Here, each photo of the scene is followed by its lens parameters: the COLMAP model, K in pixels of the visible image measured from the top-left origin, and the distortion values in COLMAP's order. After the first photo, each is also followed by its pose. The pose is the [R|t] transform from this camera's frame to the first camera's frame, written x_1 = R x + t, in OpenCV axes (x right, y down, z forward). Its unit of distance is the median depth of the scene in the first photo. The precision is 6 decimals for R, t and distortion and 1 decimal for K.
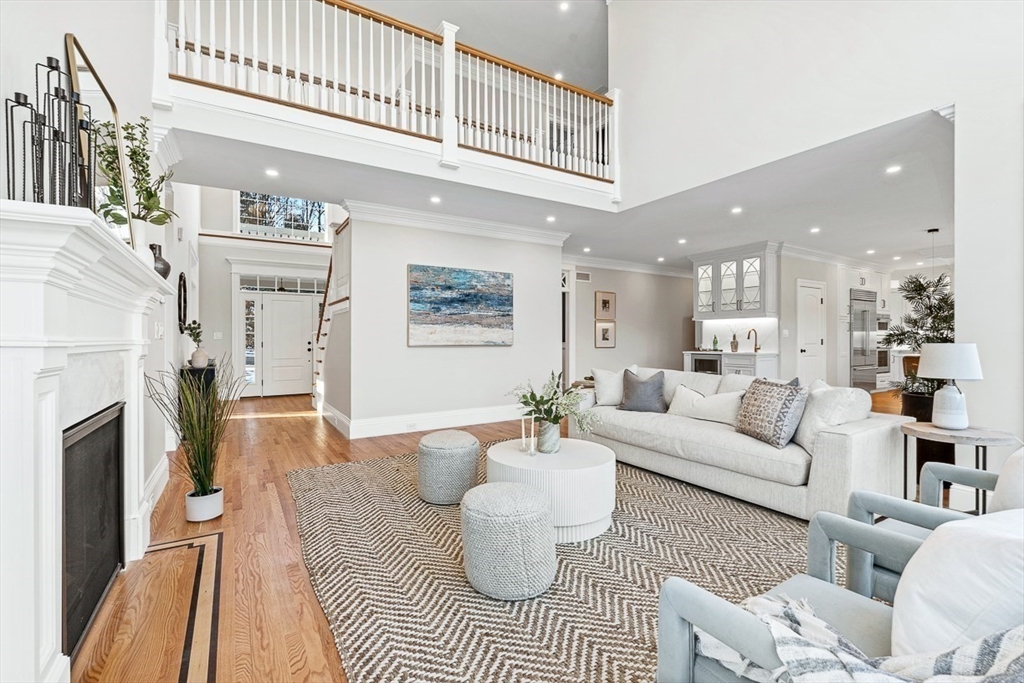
lens RADIAL K [[460.3, 0, 510.3], [0, 460.3, 338.3], [0, 0, 1]] dist [0.001459, 0.000778]
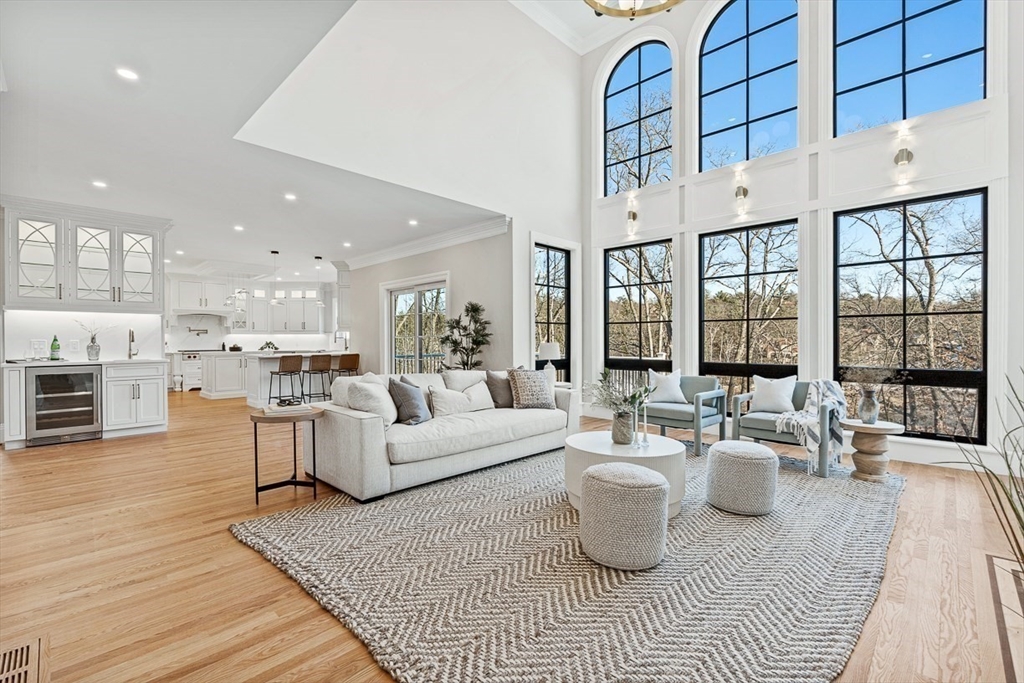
lens RADIAL K [[460.3, 0, 515.1], [0, 460.3, 343.9], [0, 0, 1]] dist [0.001459, 0.000778]
pose [[-0.233283, -0.005472, 0.972393, -0.333097], [0.002391, 0.999978, 0.006201, 0.001977], [-0.972406, 0.003771, -0.233265, 0.549954]]
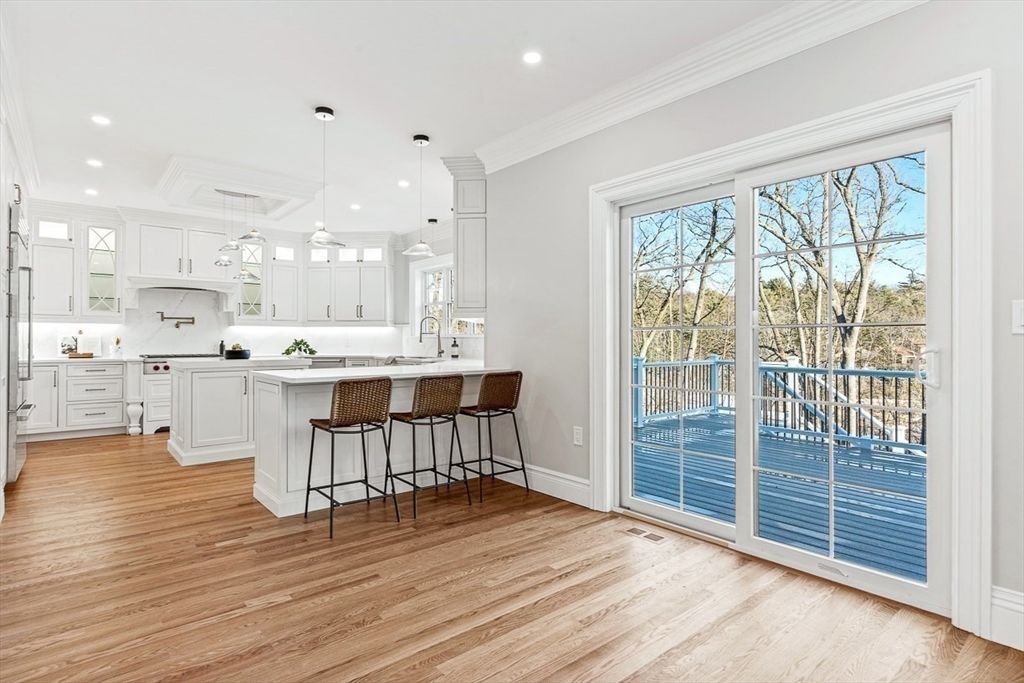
lens RADIAL K [[527.6, 0, 515.6], [0, 527.6, 337.6], [0, 0, 1]] dist [-0.003125, -0.000193]
pose [[-0.142137, 0.004402, 0.989837, 0.288398], [-0.003534, 0.999981, -0.004954, 0.001824], [-0.989841, -0.004202, -0.142118, 0.722576]]
